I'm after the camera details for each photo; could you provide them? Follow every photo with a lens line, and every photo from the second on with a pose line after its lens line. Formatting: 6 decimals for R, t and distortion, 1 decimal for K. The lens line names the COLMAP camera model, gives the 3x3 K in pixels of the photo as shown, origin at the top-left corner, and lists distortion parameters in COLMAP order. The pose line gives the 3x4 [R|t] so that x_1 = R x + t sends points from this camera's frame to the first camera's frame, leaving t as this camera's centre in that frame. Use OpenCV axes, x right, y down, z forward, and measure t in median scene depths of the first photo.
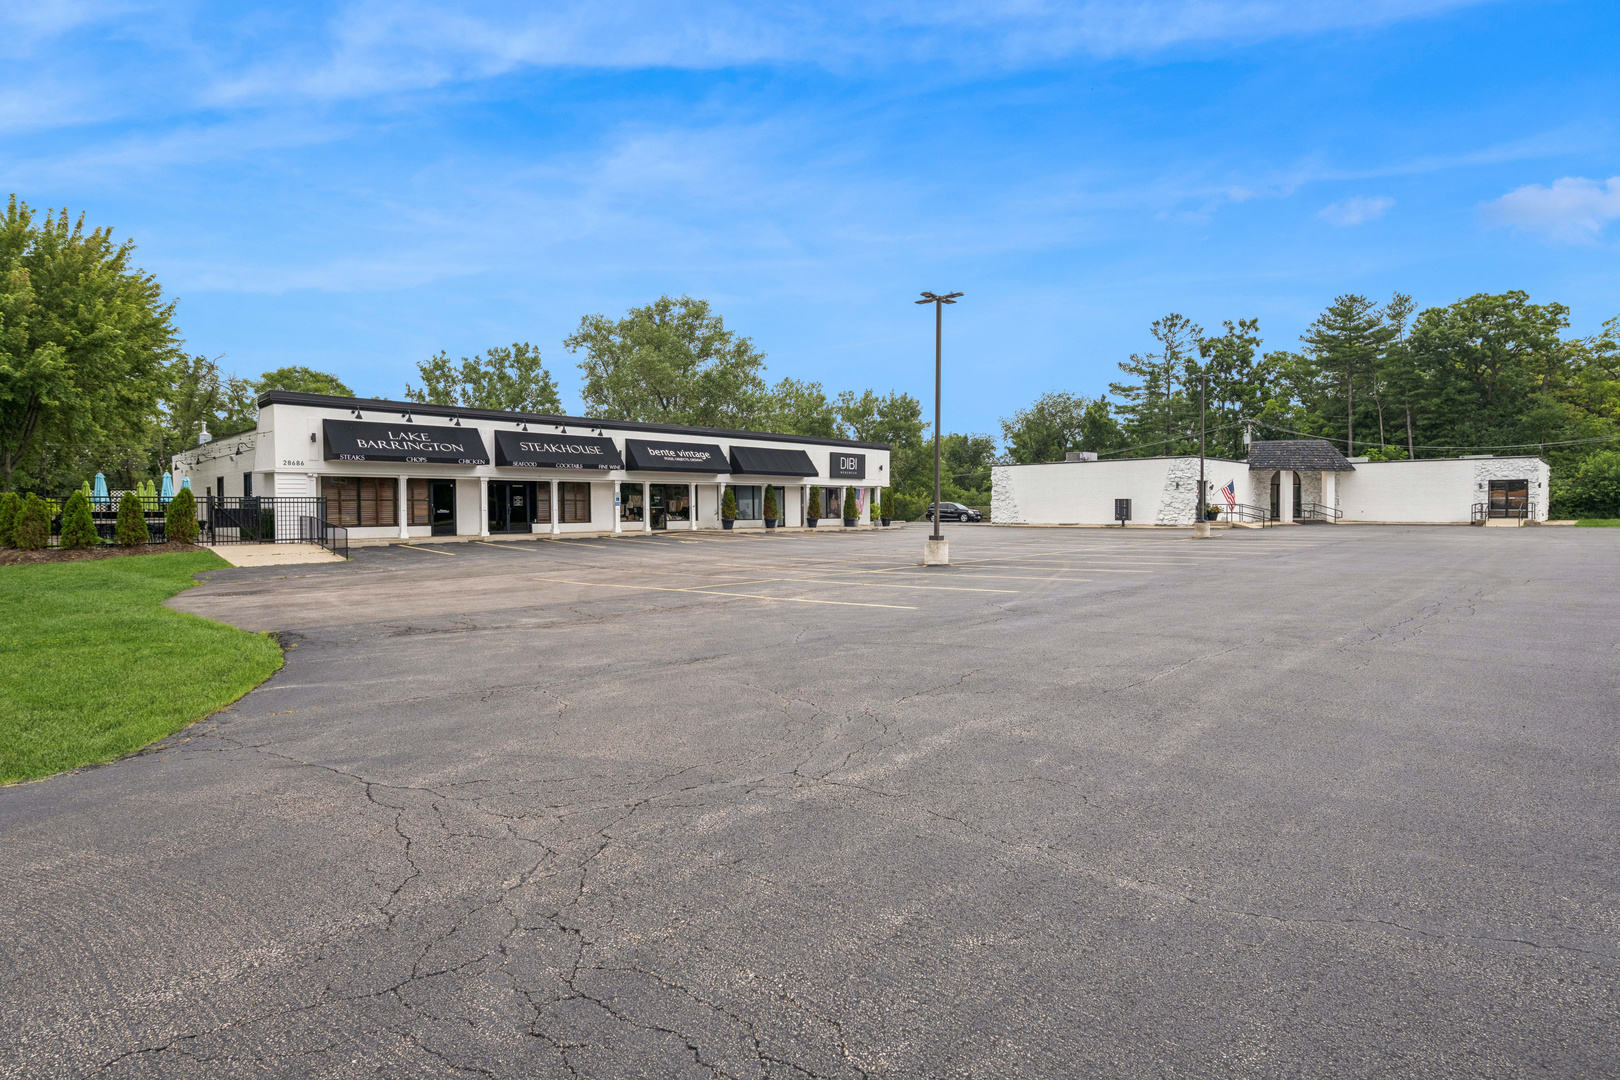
lens RADIAL K [[807.5, 0, 808.2], [0, 807.5, 511.3], [0, 0, 1]] dist [-0.001413, -0.000225]
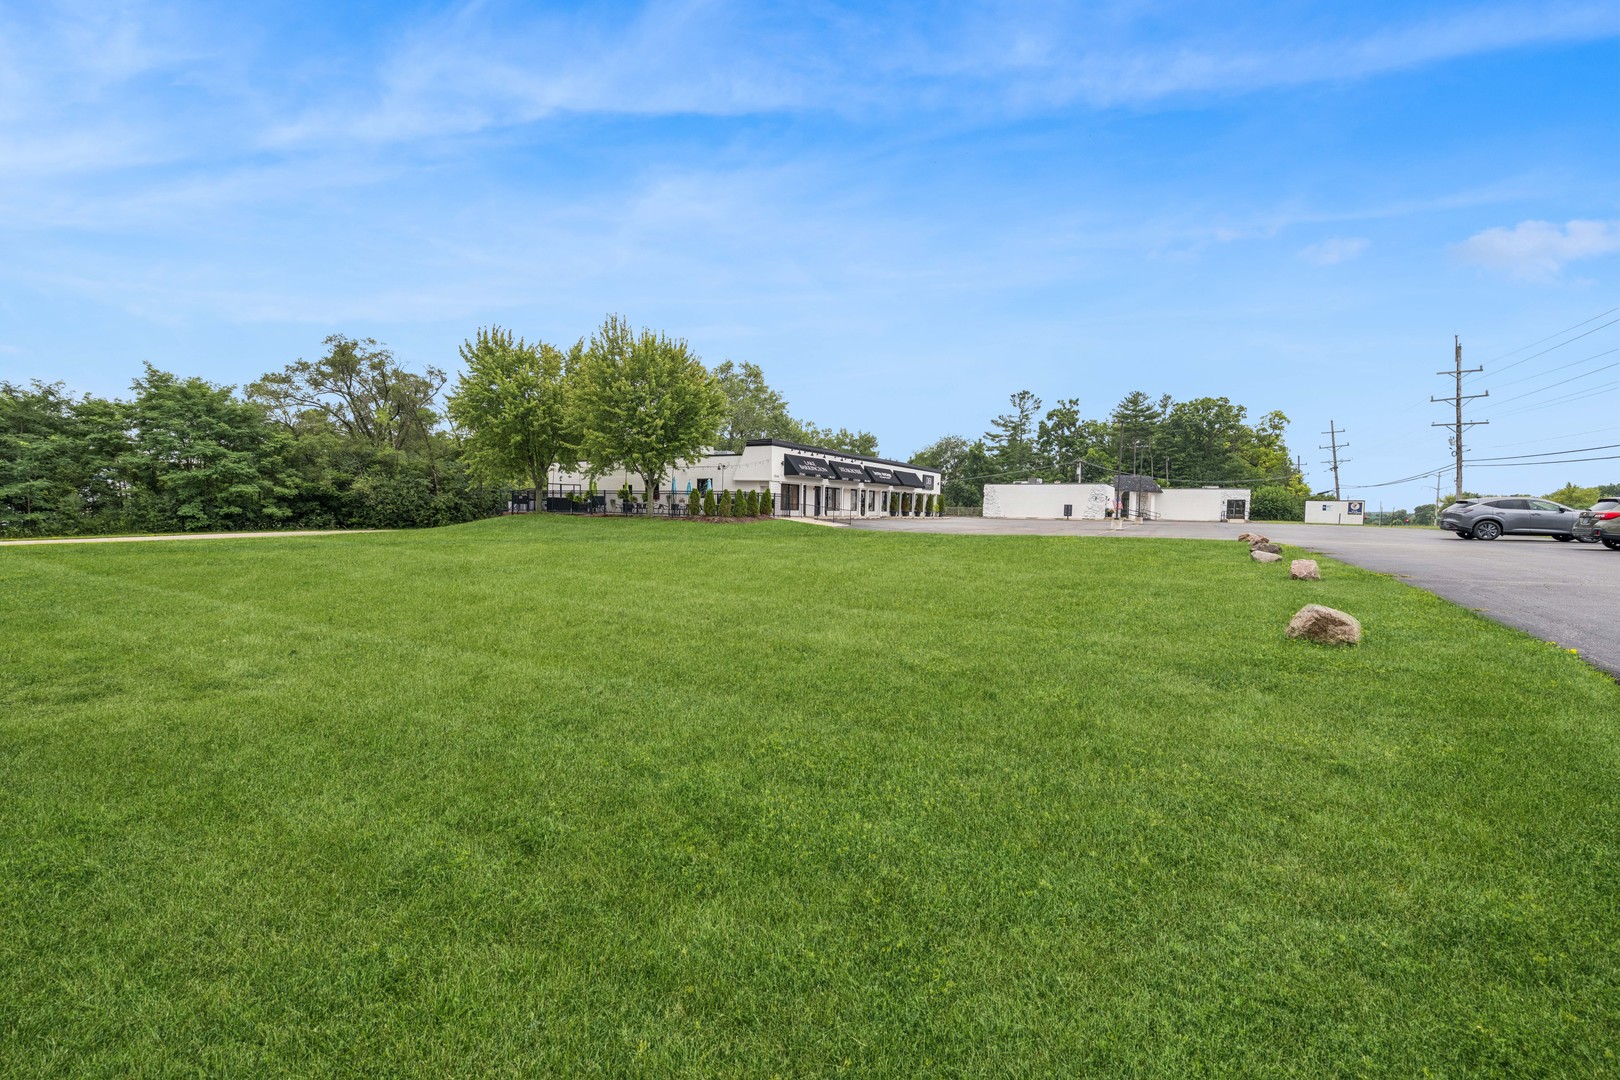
lens RADIAL K [[643.9, 0, 785.3], [0, 643.9, 515.0], [0, 0, 1]] dist [-0.001776, -0.000386]
pose [[0.976253, 0.021012, 0.215612, -0.414850], [-0.022759, 0.999725, 0.005622, 0.010599], [-0.215434, -0.010396, 0.976463, -0.226545]]
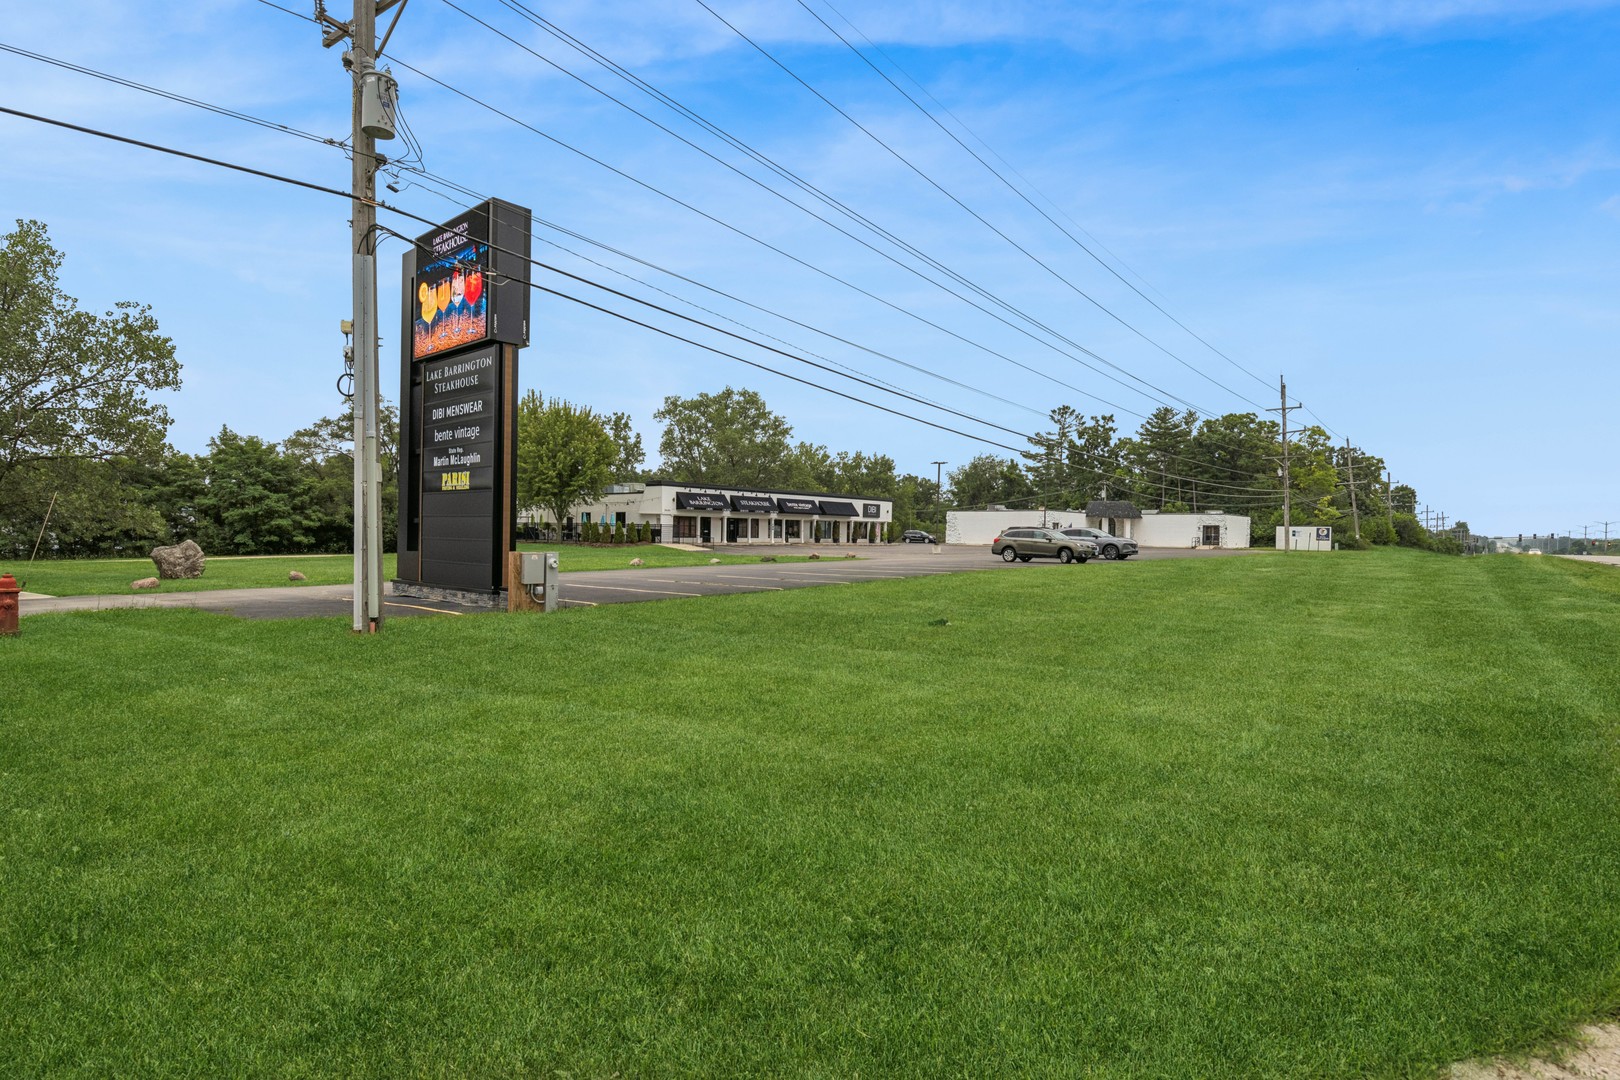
lens RADIAL K [[807.5, 0, 808.2], [0, 807.5, 511.3], [0, 0, 1]] dist [-0.001413, -0.000225]
pose [[0.996921, 0.022411, 0.075145, -0.175182], [-0.020219, 0.999351, -0.029808, 0.002604], [-0.075764, 0.028197, 0.996727, -0.621246]]
